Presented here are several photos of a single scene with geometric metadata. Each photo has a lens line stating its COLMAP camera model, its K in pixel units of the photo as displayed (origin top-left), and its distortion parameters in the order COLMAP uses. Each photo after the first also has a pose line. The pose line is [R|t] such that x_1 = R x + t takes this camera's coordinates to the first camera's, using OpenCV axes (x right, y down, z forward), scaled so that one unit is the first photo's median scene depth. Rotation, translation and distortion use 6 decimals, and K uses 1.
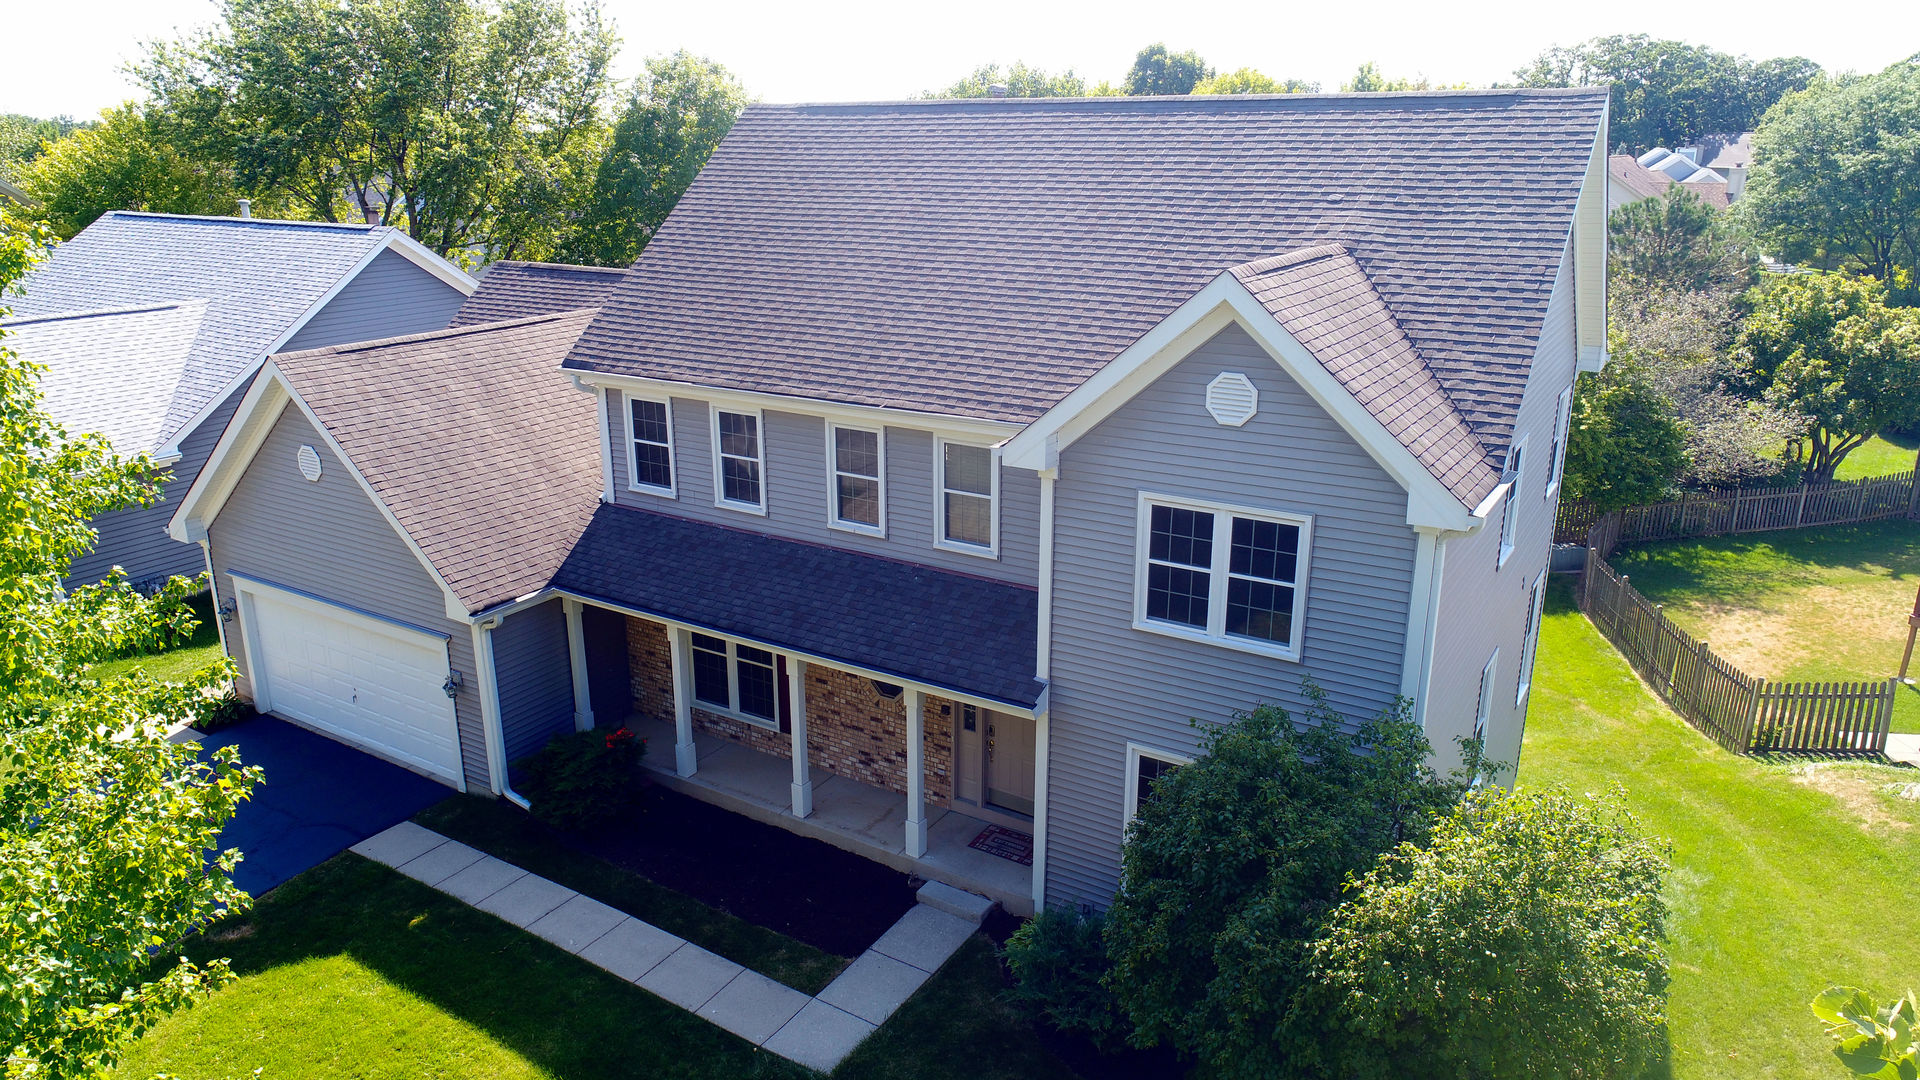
lens RADIAL K [[1284.3, 0, 946.6], [0, 1284.3, 544.5], [0, 0, 1]] dist [-0.004082, 0.000441]
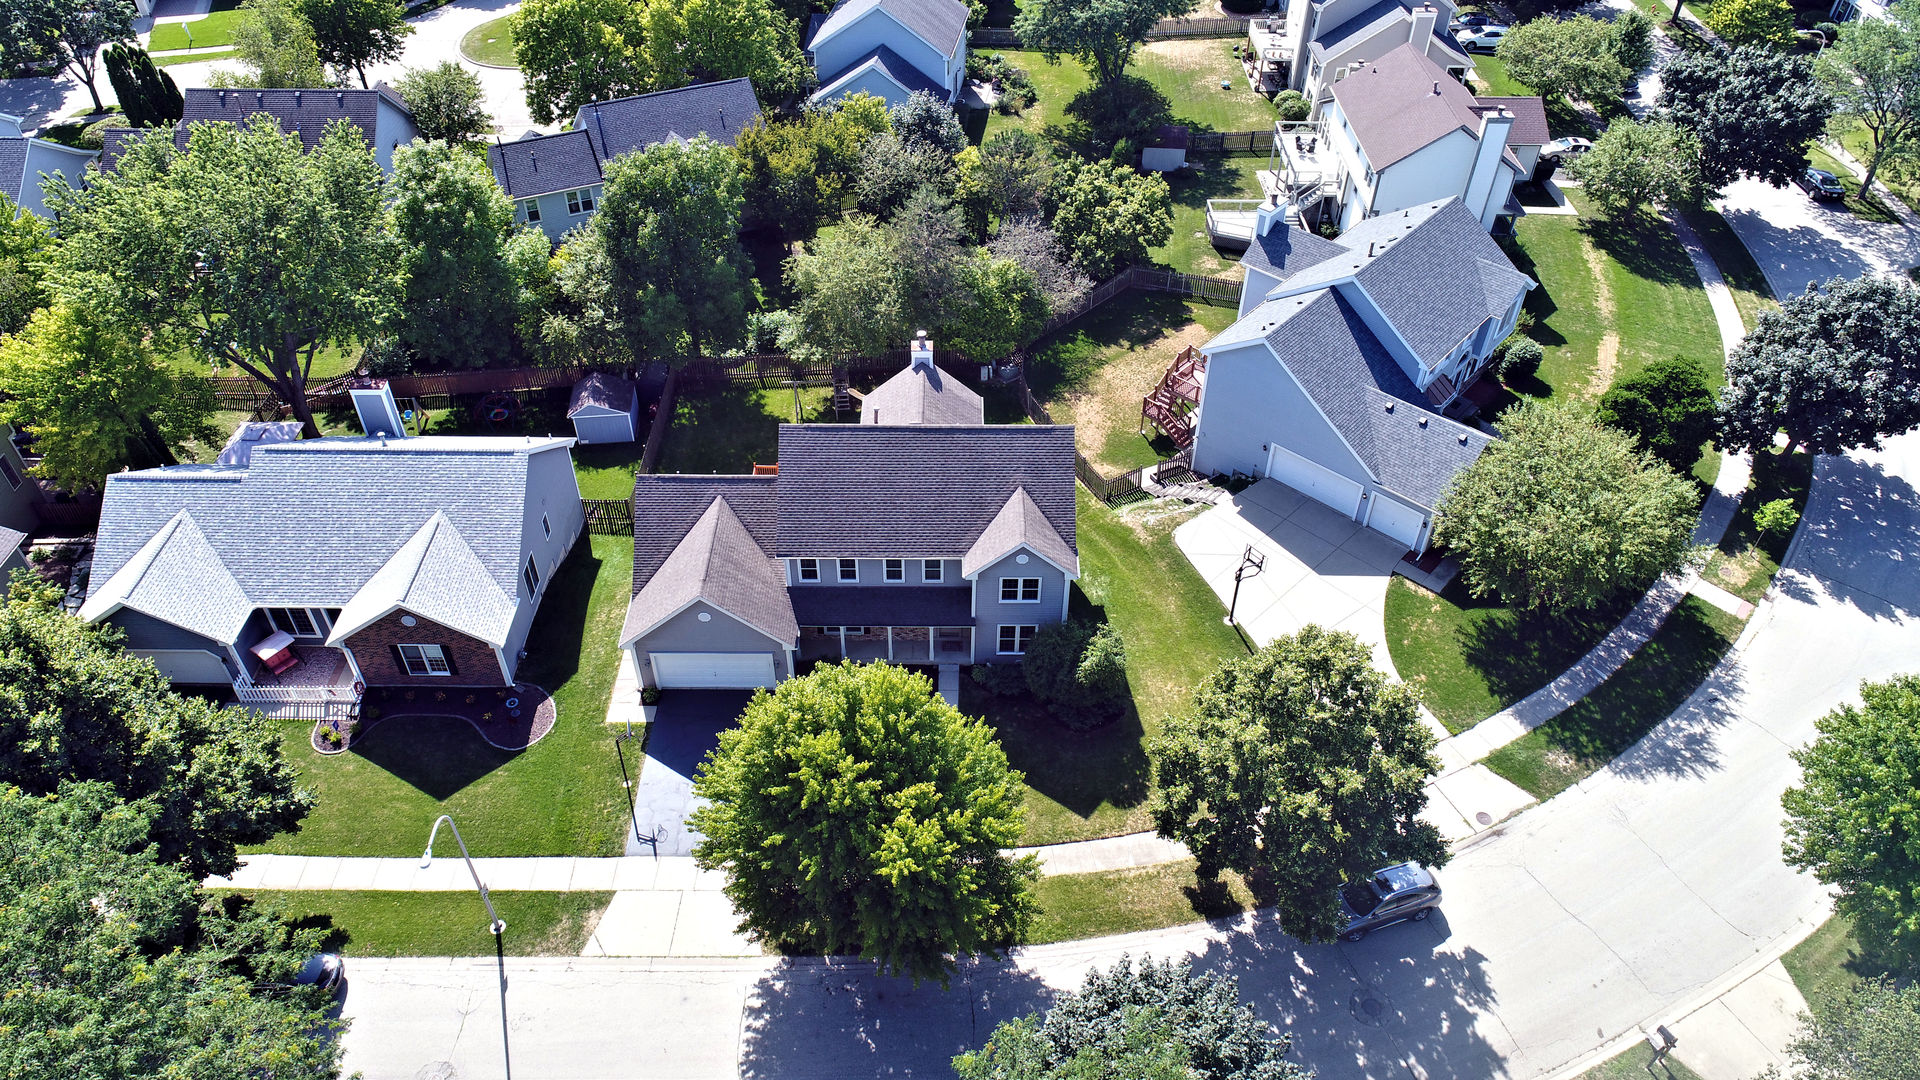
lens RADIAL K [[1284.3, 0, 946.6], [0, 1284.3, 544.5], [0, 0, 1]] dist [-0.004082, 0.000441]
pose [[0.850586, -0.346218, 0.395774, -1.270179], [0.153921, 0.883622, 0.442178, -1.583370], [-0.502804, -0.315192, 0.804886, -1.757339]]
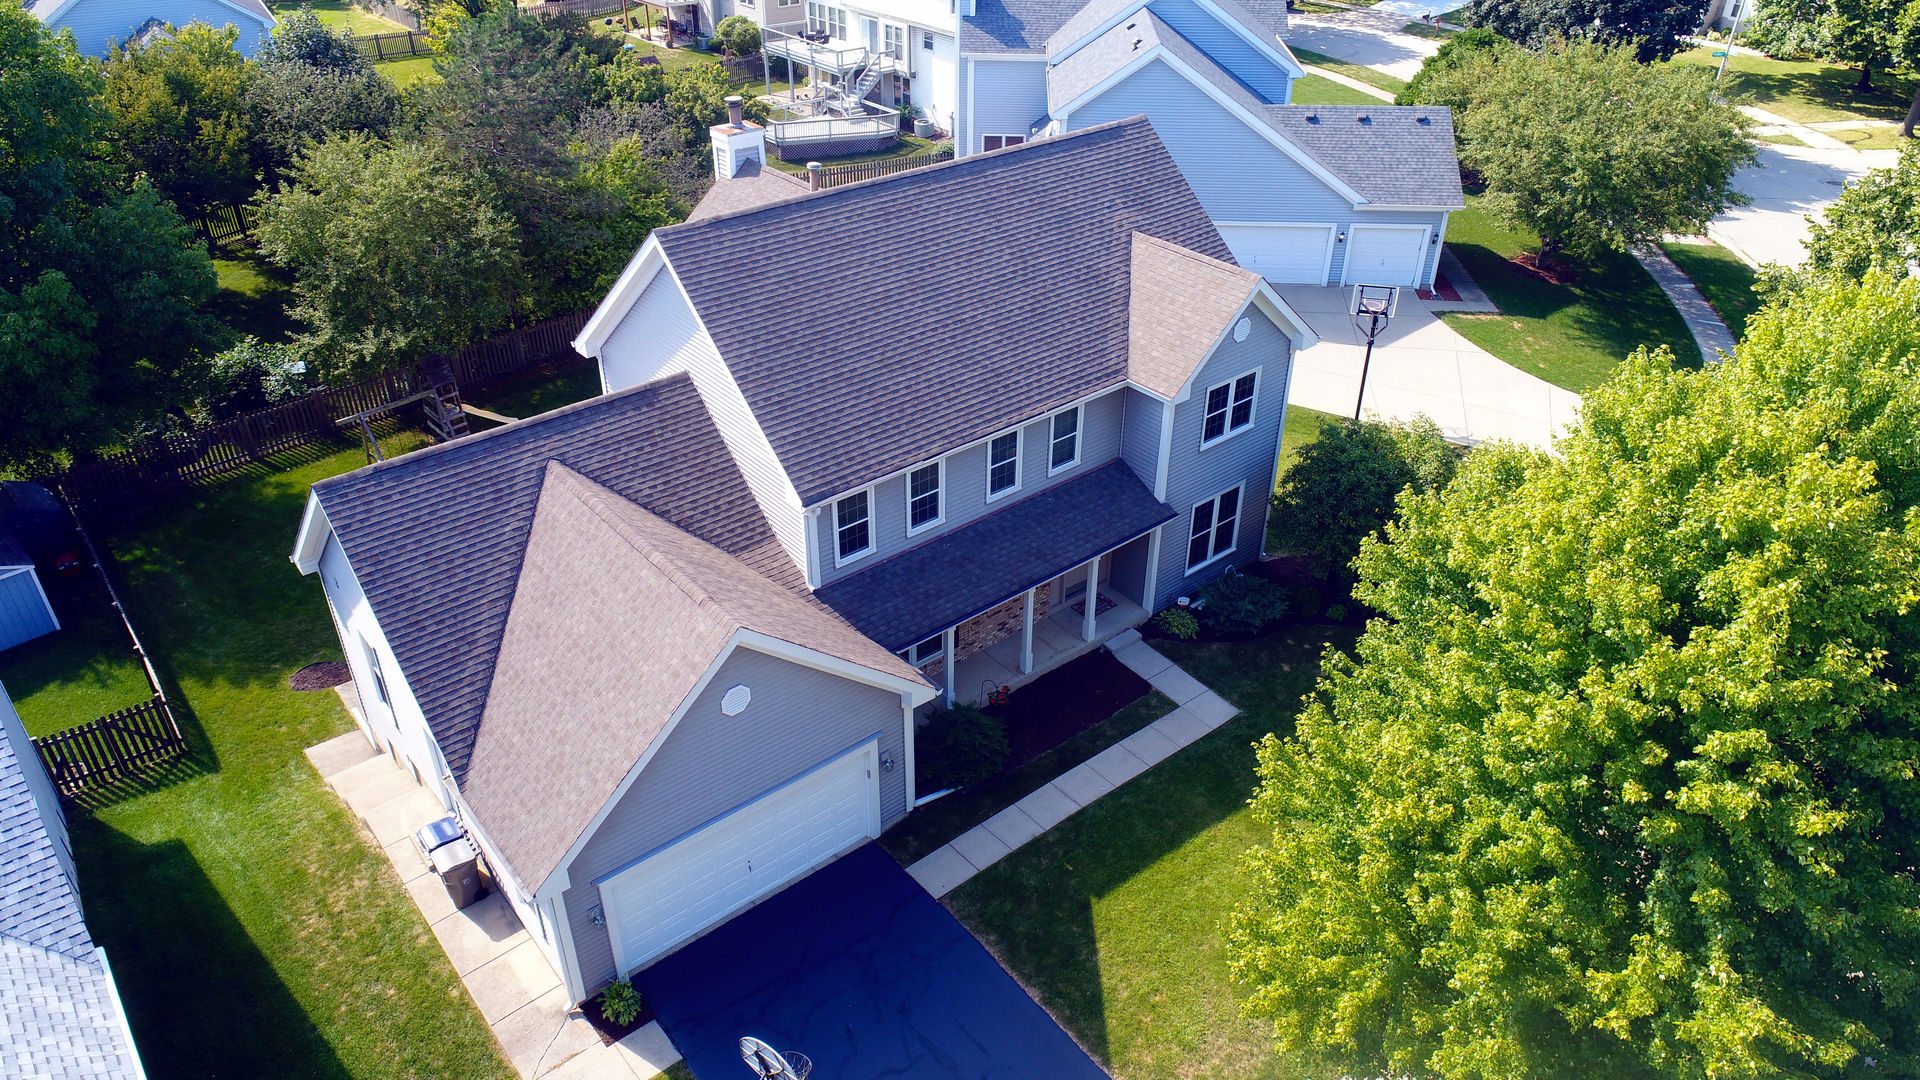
lens RADIAL K [[1284.3, 0, 946.6], [0, 1284.3, 544.5], [0, 0, 1]] dist [-0.004082, 0.000441]
pose [[0.325952, -0.506276, 0.798398, -1.380483], [0.288209, 0.857534, 0.426111, -0.648097], [-0.900383, 0.091214, 0.425429, 0.421906]]
